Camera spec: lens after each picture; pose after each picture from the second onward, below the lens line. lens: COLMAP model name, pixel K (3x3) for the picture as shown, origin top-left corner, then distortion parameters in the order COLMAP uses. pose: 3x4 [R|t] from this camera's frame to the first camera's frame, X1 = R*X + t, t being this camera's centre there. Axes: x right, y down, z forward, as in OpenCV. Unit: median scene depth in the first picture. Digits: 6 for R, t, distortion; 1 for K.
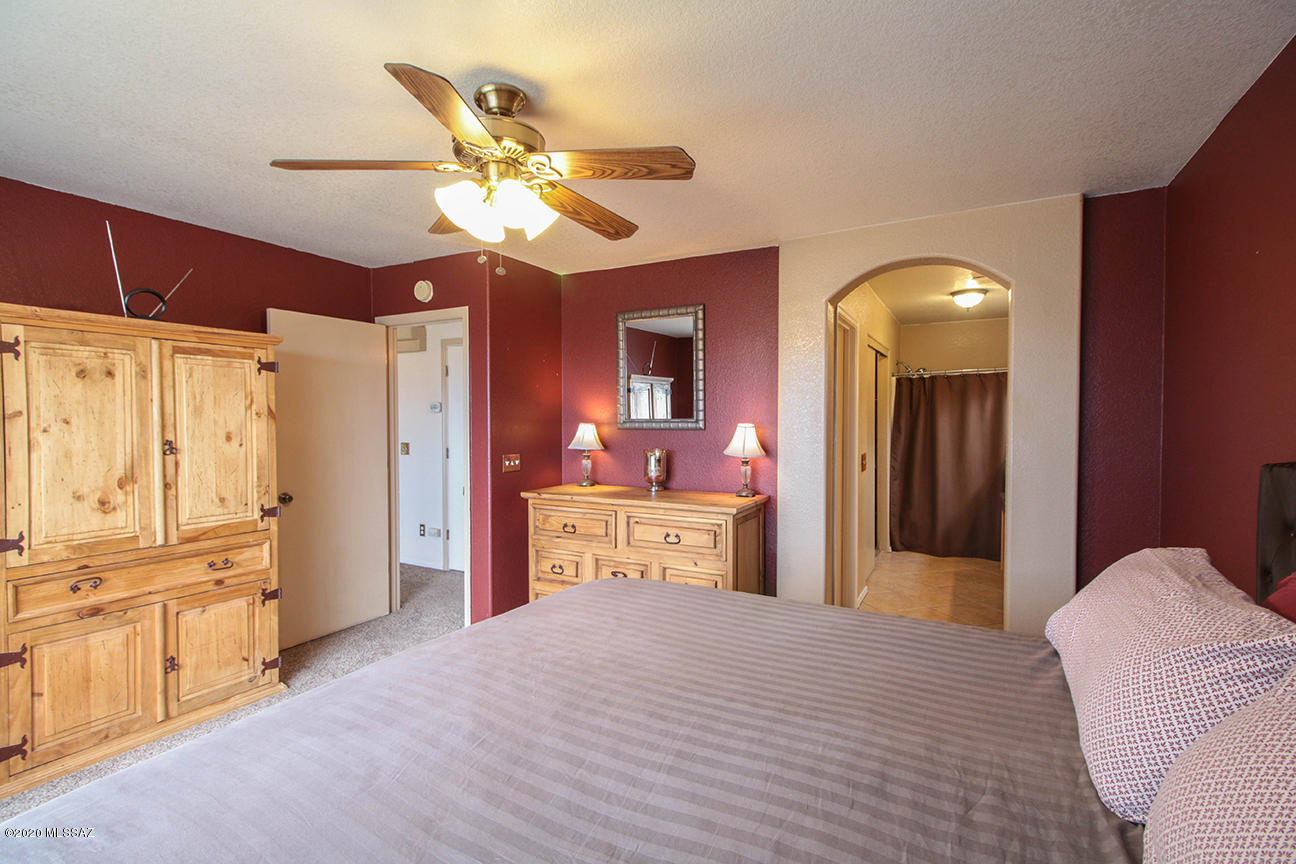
lens RADIAL K [[595.3, 0, 648.0], [0, 595.3, 429.2], [0, 0, 1]] dist [0.015097, -0.002985]
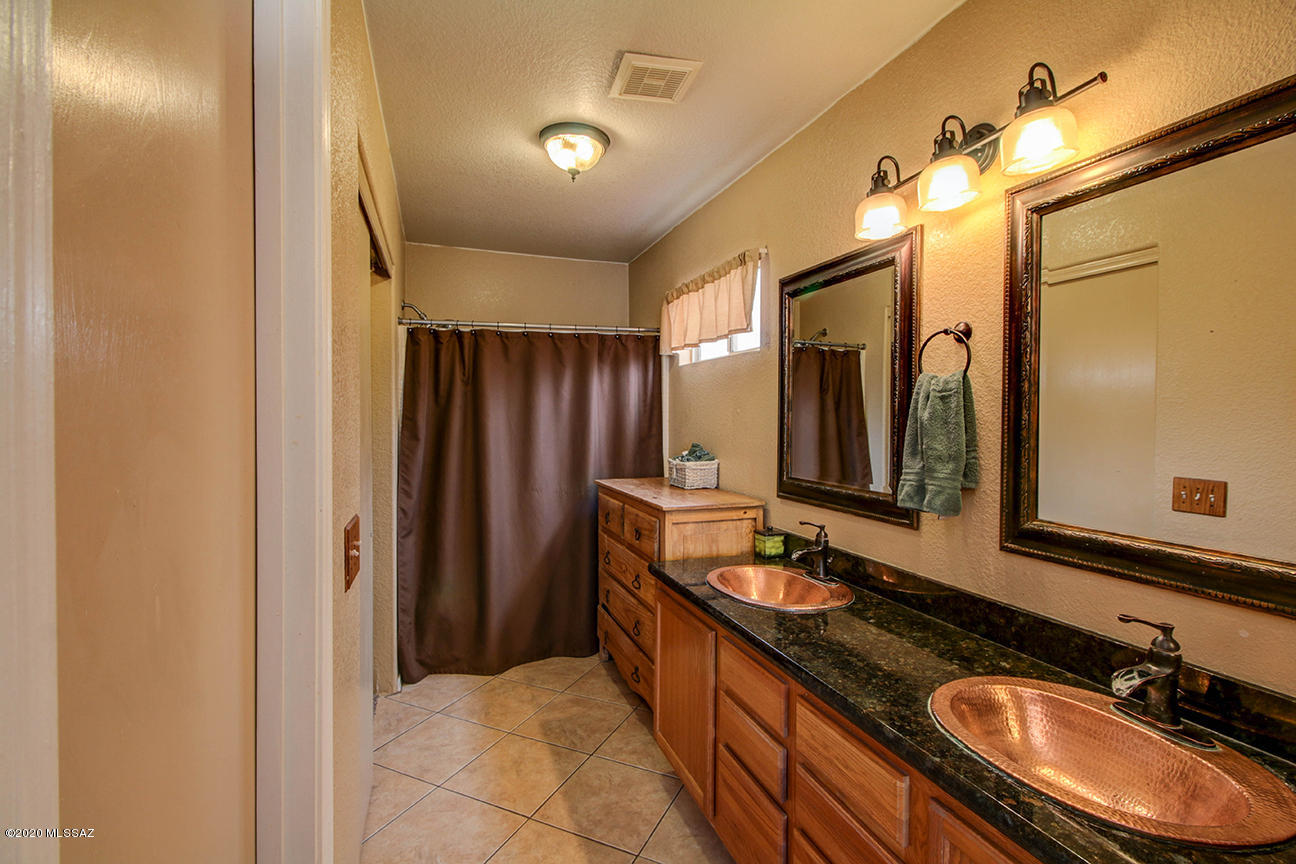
lens RADIAL K [[595.3, 0, 639.1], [0, 595.3, 433.5], [0, 0, 1]] dist [0.015097, -0.002985]
pose [[0.679398, -0.007800, 0.733729, 0.190563], [0.012336, 0.999924, -0.000793, 0.003625], [-0.733667, 0.009590, 0.679442, 0.544308]]
